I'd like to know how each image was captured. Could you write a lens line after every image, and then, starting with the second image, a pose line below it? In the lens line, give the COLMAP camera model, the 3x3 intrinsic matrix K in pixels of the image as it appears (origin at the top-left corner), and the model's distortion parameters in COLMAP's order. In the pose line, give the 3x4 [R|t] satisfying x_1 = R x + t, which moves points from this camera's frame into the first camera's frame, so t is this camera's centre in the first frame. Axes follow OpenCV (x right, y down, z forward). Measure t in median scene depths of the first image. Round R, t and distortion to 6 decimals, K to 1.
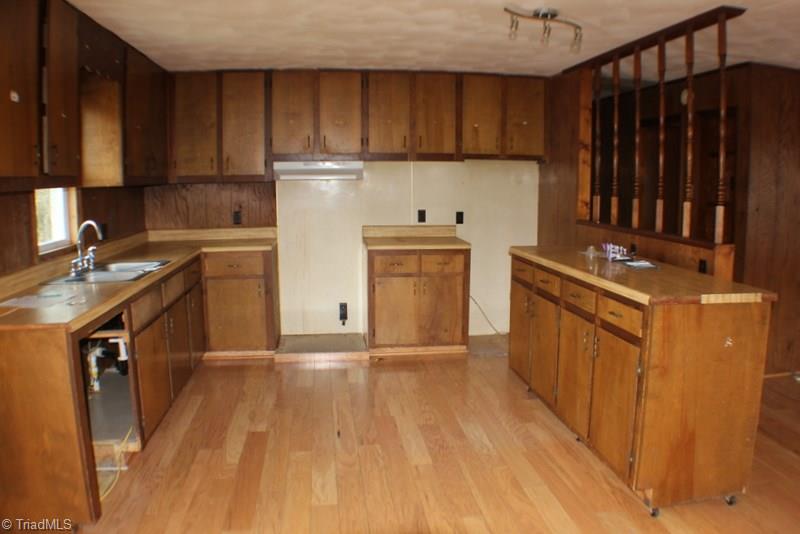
lens RADIAL K [[601.0, 0, 400.0], [0, 601.0, 267.0], [0, 0, 1]] dist [-0.178597, 0.001199]
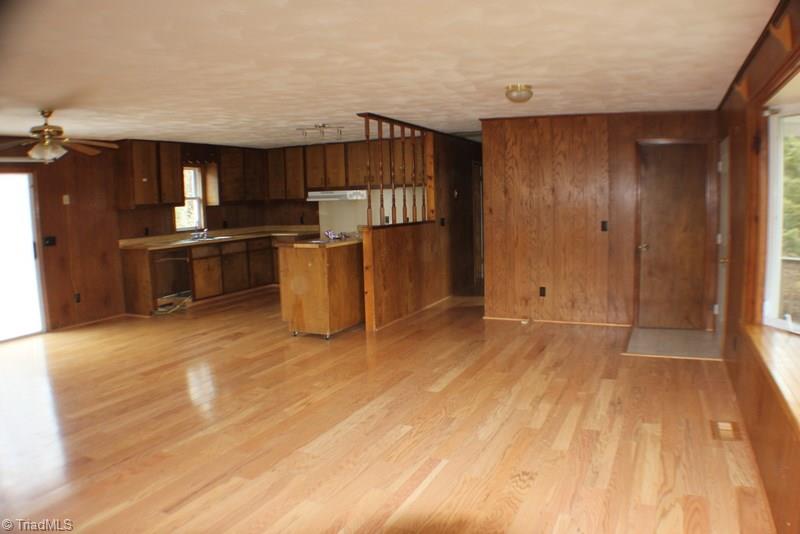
lens RADIAL K [[601.0, 0, 400.0], [0, 601.0, 267.0], [0, 0, 1]] dist [-0.178597, 0.001199]
pose [[0.826037, 0.042696, -0.561996, 1.240182], [-0.058805, 0.998213, -0.010597, 0.080408], [0.560540, 0.041802, 0.827072, -0.491406]]
